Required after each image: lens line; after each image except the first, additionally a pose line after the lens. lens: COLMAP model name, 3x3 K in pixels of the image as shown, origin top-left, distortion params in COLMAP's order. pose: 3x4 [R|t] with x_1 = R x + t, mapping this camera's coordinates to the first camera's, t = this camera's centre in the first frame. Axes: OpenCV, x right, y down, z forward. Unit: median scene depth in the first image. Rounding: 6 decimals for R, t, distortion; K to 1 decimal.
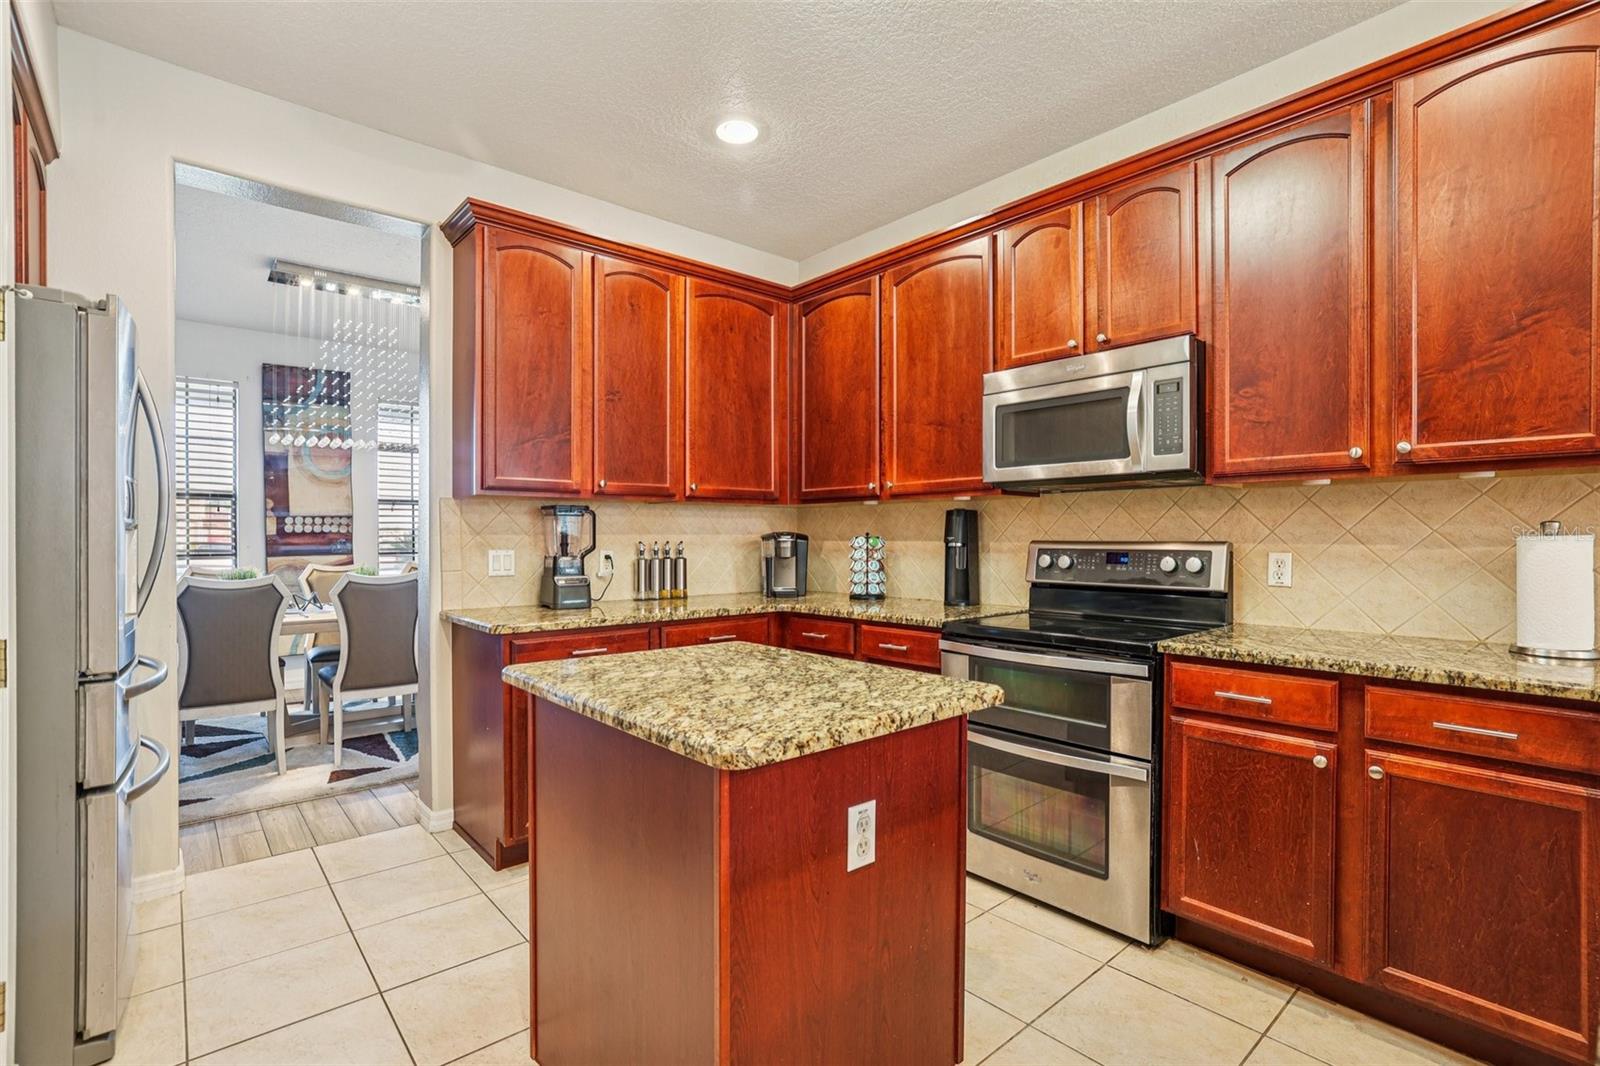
lens RADIAL K [[740.7, 0, 806.0], [0, 740.7, 537.4], [0, 0, 1]] dist [-0.013248, 0.000485]
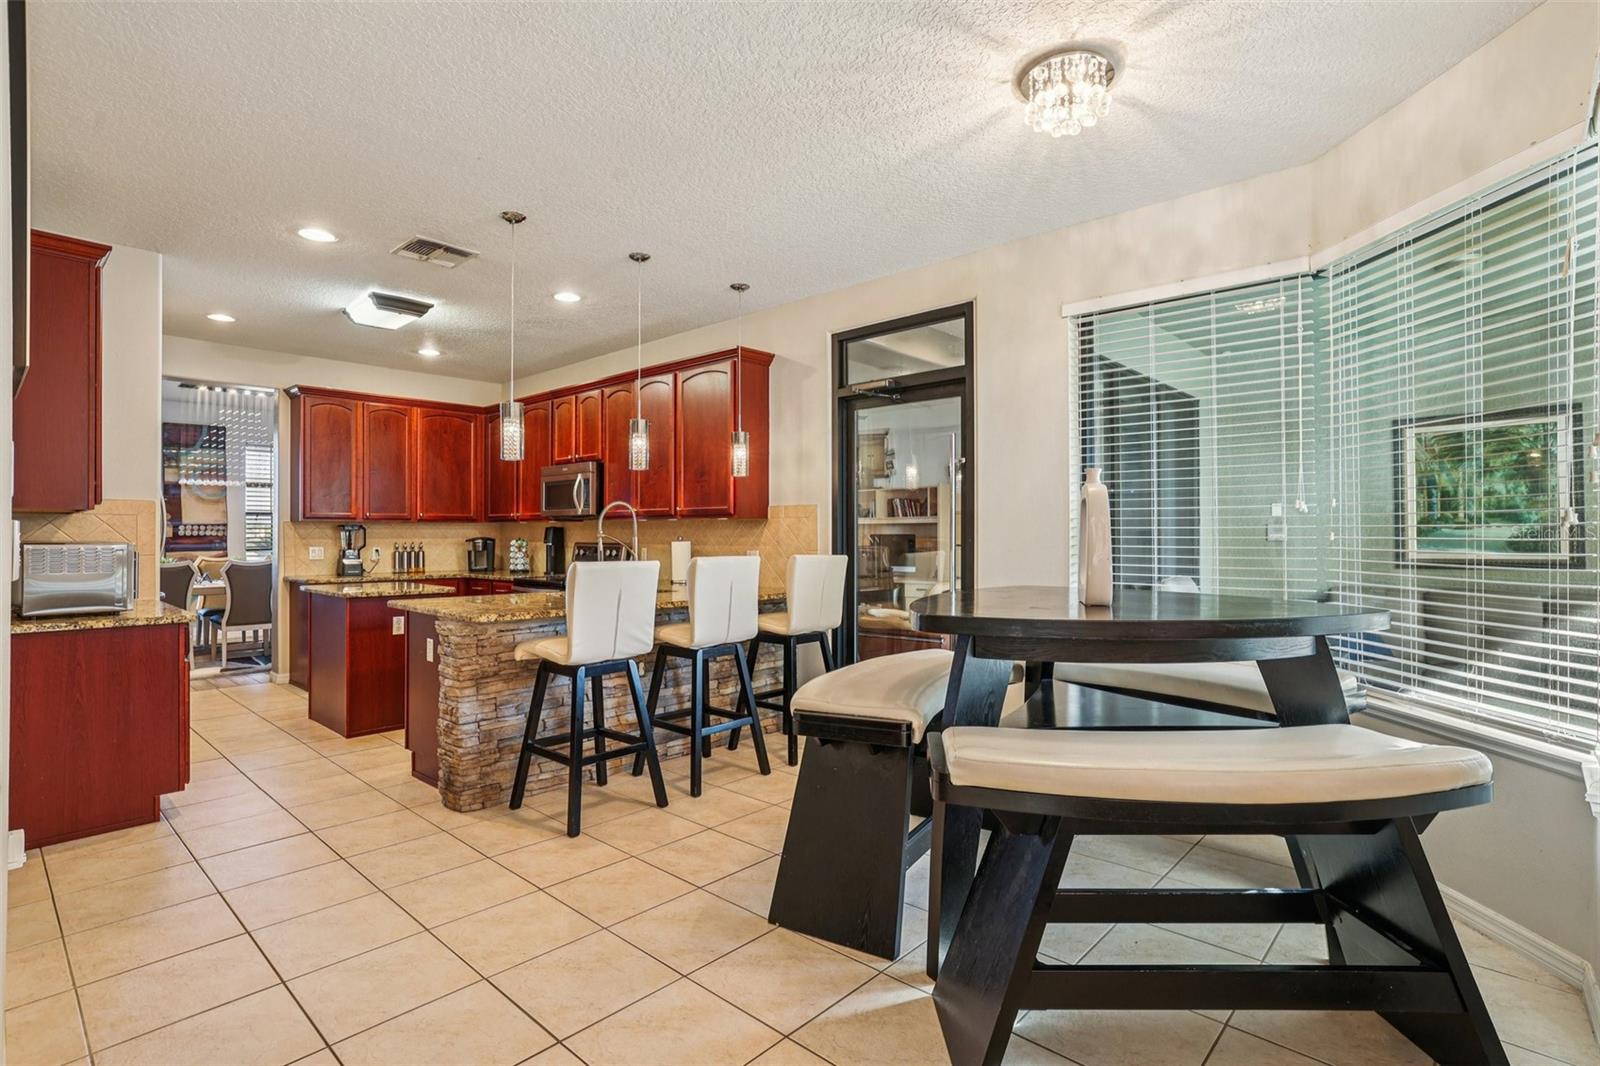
lens RADIAL K [[785.2, 0, 793.6], [0, 785.2, 527.9], [0, 0, 1]] dist [-0.001193, -0.000406]
pose [[0.995408, 0.001167, 0.095719, 0.573824], [-0.000407, 0.999968, -0.007955, -0.015376], [-0.095726, 0.007880, 0.995377, -1.061537]]
